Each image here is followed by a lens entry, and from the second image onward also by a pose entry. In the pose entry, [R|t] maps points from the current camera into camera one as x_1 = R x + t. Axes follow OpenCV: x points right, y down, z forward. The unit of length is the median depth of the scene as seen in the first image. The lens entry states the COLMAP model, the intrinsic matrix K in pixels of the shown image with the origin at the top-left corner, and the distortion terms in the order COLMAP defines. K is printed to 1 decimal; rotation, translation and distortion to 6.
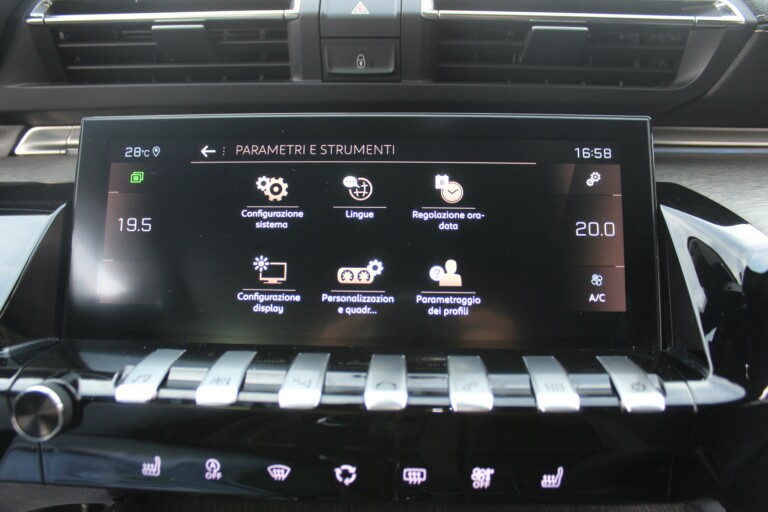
lens RADIAL K [[640.3, 0, 384.0], [0, 640.3, 256.0], [0, 0, 1]] dist [-0.168796, 0.134898]
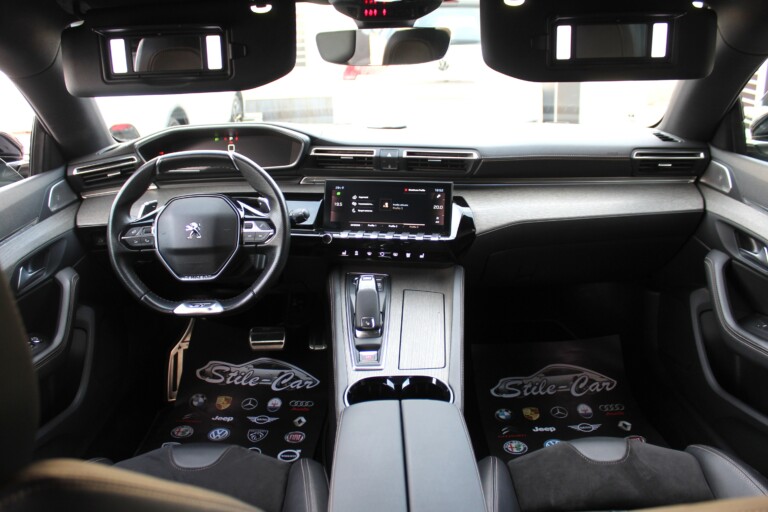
lens RADIAL K [[640.3, 0, 384.0], [0, 640.3, 256.0], [0, 0, 1]] dist [-0.168796, 0.134898]
pose [[0.992510, 0.027373, -0.119055, 0.510412], [-0.020243, 0.997951, 0.060691, 0.038076], [0.120472, -0.057827, 0.991031, -3.706677]]
